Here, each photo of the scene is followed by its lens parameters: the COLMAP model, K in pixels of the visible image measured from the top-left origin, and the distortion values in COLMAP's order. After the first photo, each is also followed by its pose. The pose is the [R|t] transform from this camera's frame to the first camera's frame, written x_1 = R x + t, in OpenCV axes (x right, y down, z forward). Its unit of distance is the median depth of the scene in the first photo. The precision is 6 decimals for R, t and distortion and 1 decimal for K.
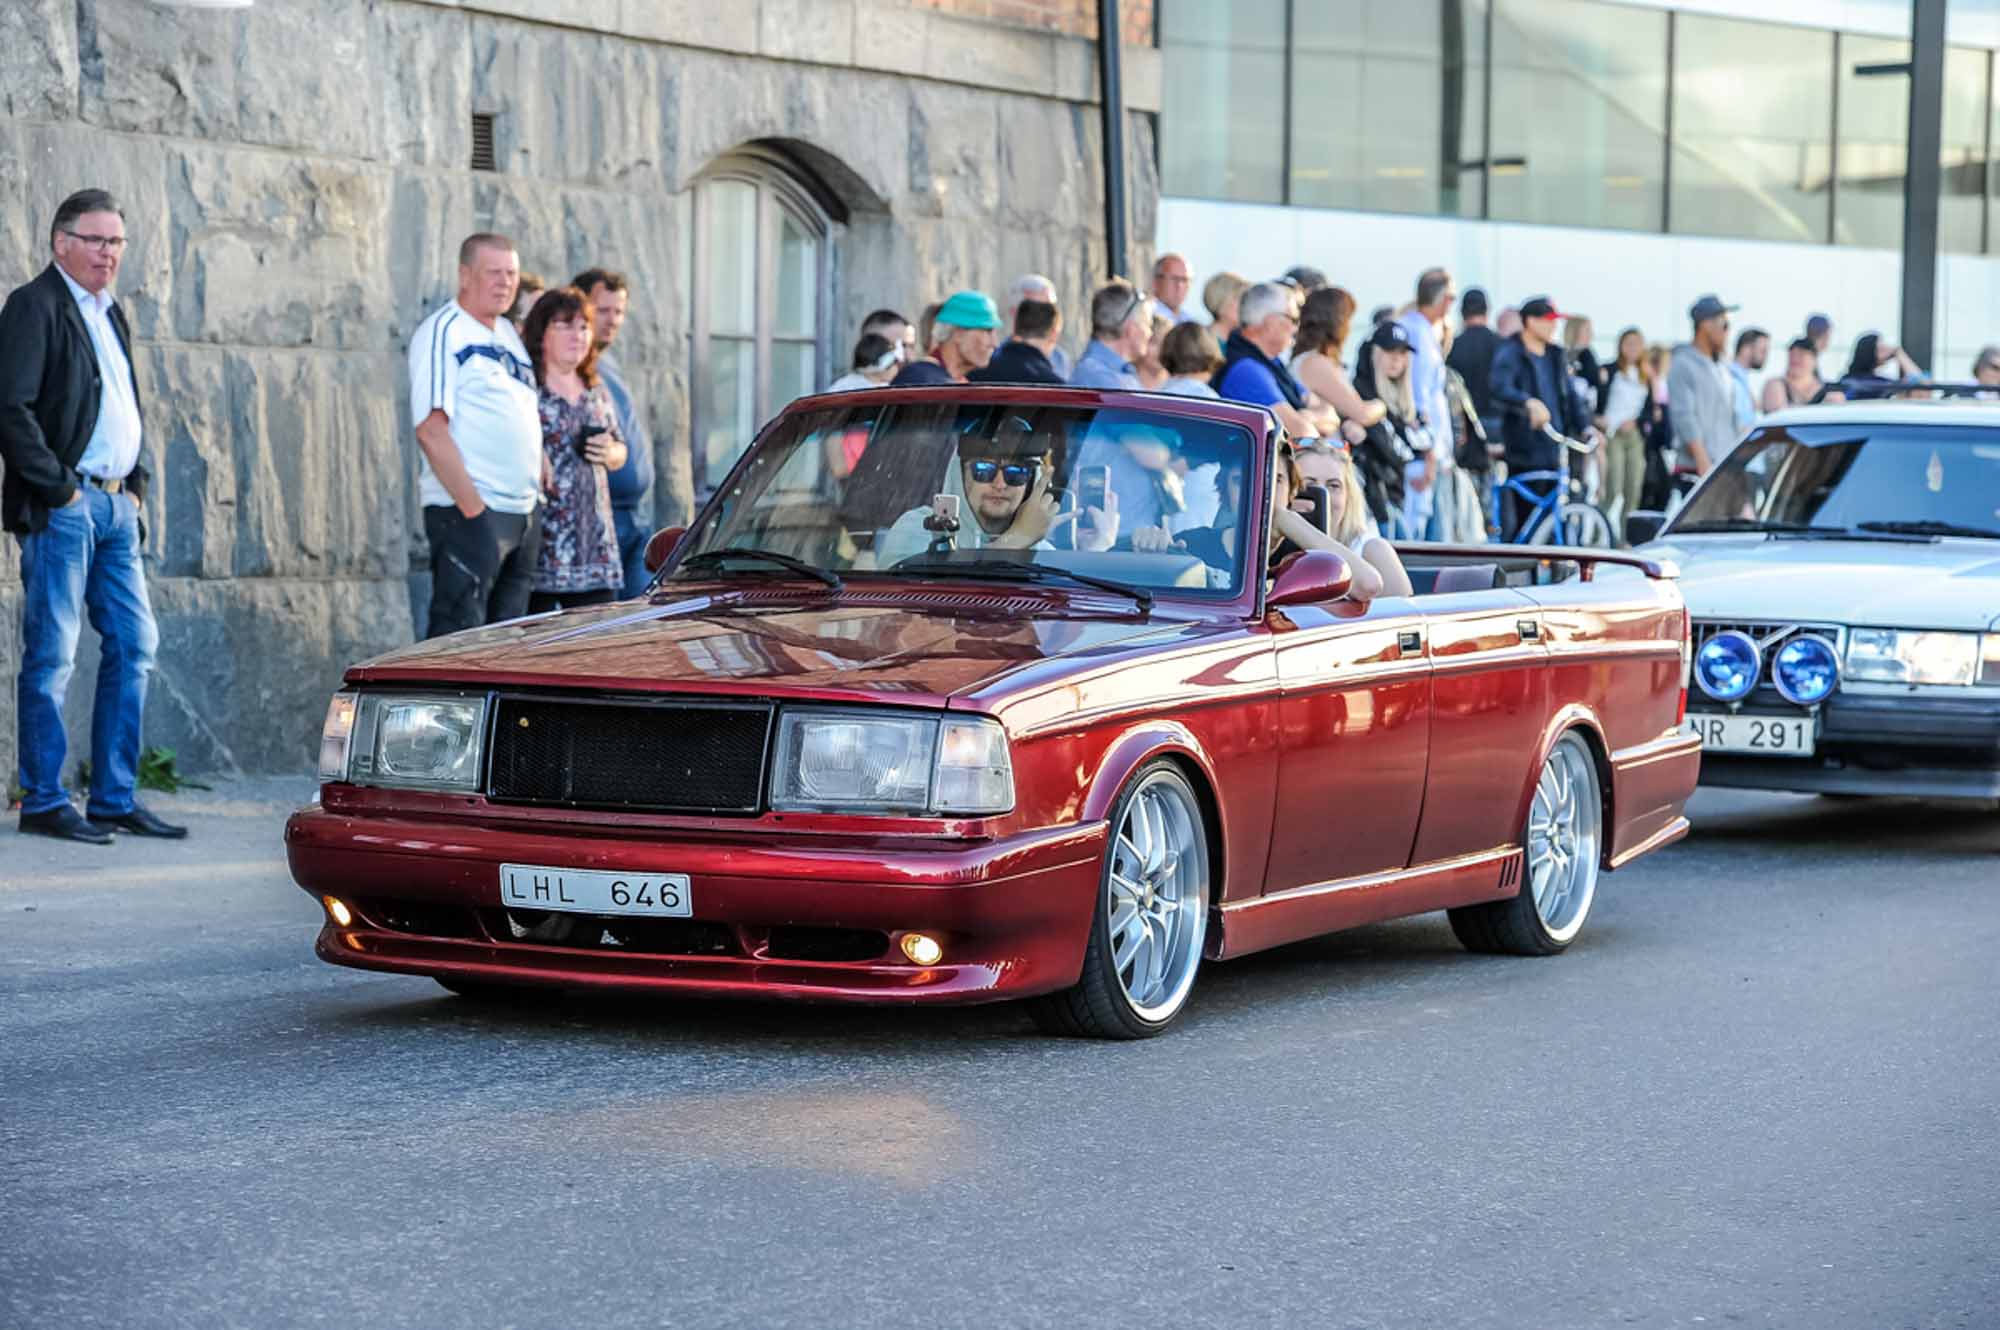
lens RADIAL K [[6415.5, 0, 1000.0], [0, 6415.5, 665.0], [0, 0, 1]] dist [0.520815, -1.133160]
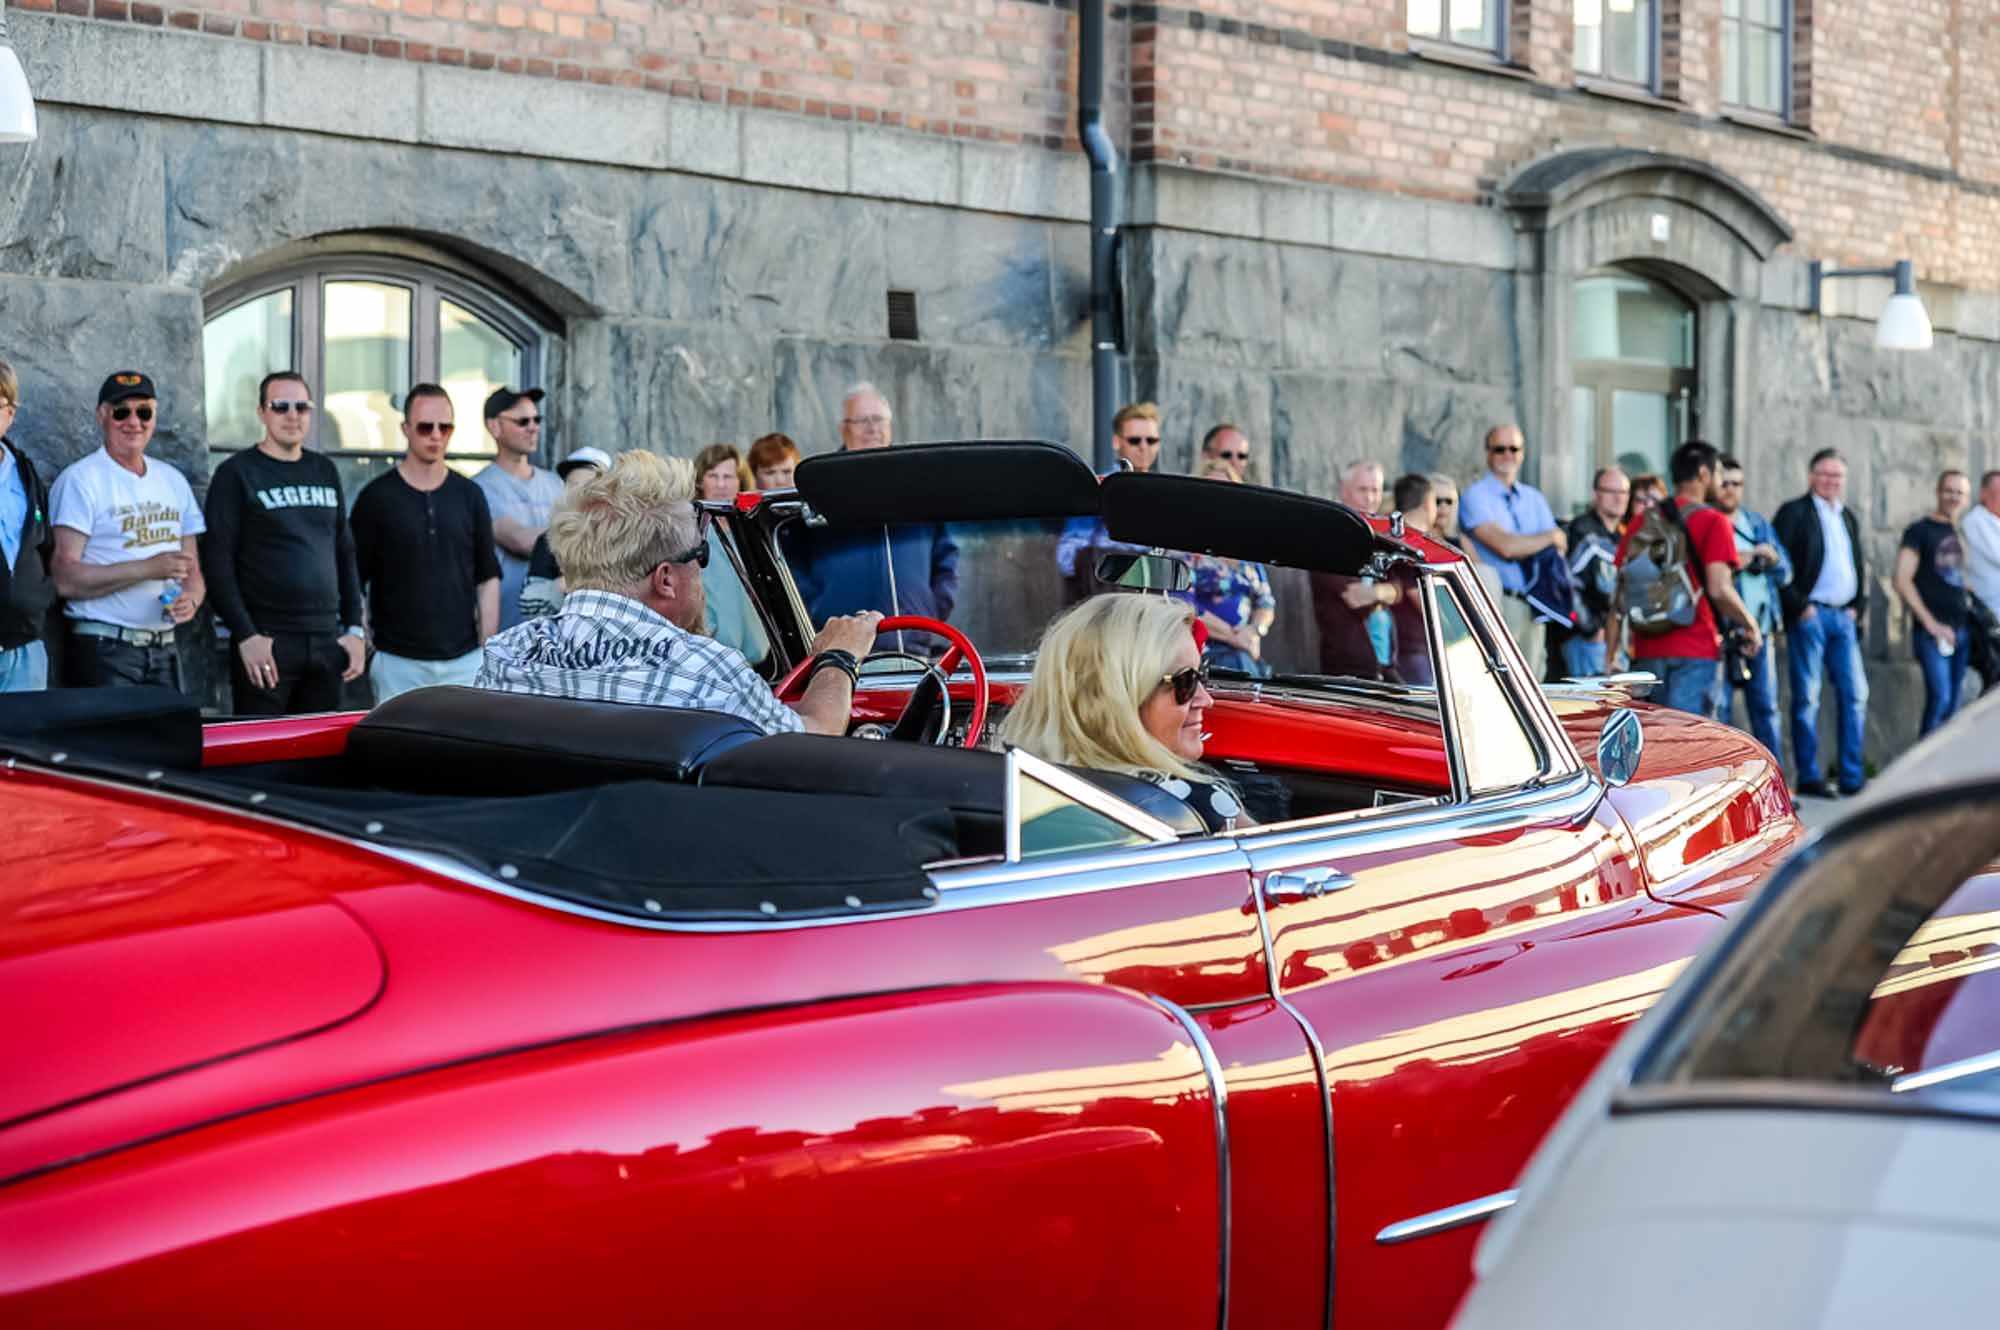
lens RADIAL K [[4083.6, 0, 1000.0], [0, 4083.6, 665.0], [0, 0, 1]] dist [-0.043276, -0.239635]
pose [[0.971828, -0.002058, -0.235683, -0.088412], [-0.001264, 0.999902, -0.013943, 0.003257], [0.235688, 0.013848, 0.971730, -0.148118]]
